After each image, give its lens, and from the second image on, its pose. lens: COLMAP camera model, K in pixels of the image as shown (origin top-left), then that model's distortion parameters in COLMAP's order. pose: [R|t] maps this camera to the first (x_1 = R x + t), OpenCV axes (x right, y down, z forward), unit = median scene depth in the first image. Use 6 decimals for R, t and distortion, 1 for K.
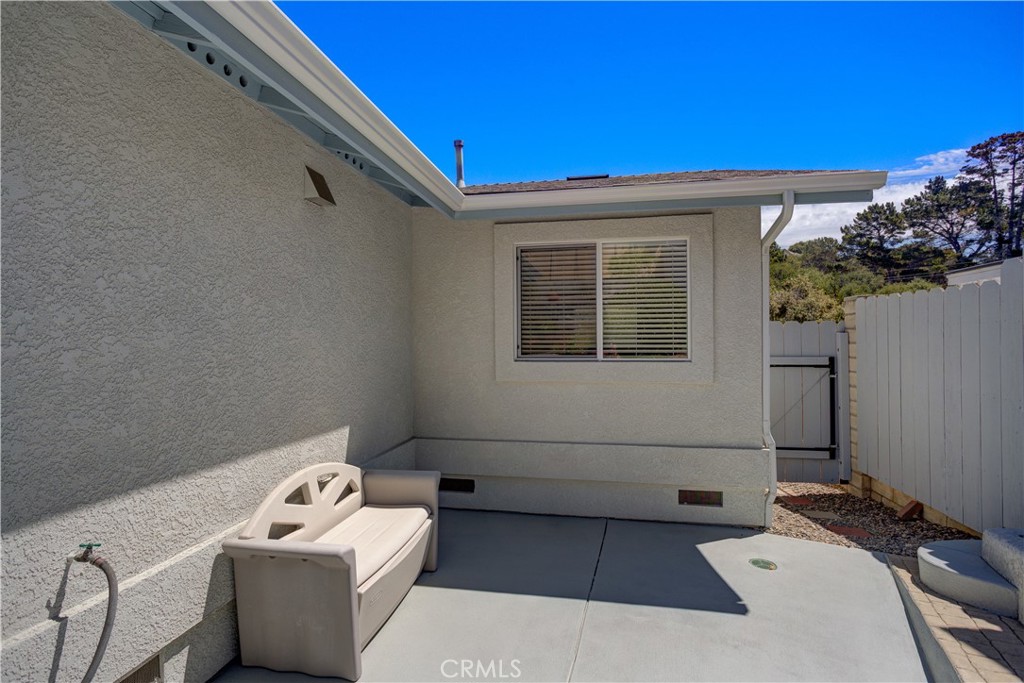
lens RADIAL K [[502.3, 0, 512.2], [0, 502.3, 342.9], [0, 0, 1]] dist [-0.002586, -0.000119]
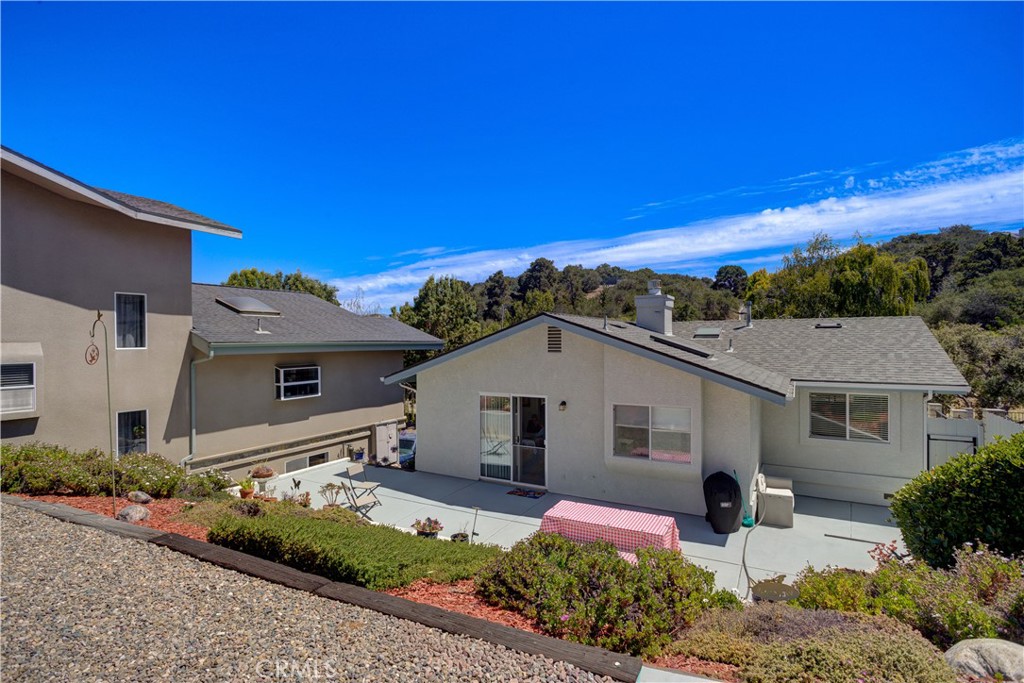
lens RADIAL K [[502.3, 0, 514.5], [0, 502.3, 339.9], [0, 0, 1]] dist [-0.002586, -0.000119]
pose [[0.948485, 0.004678, -0.316787, -0.609436], [-0.002754, 0.999975, 0.006519, -0.471469], [0.316809, -0.005311, 0.948474, -1.893834]]
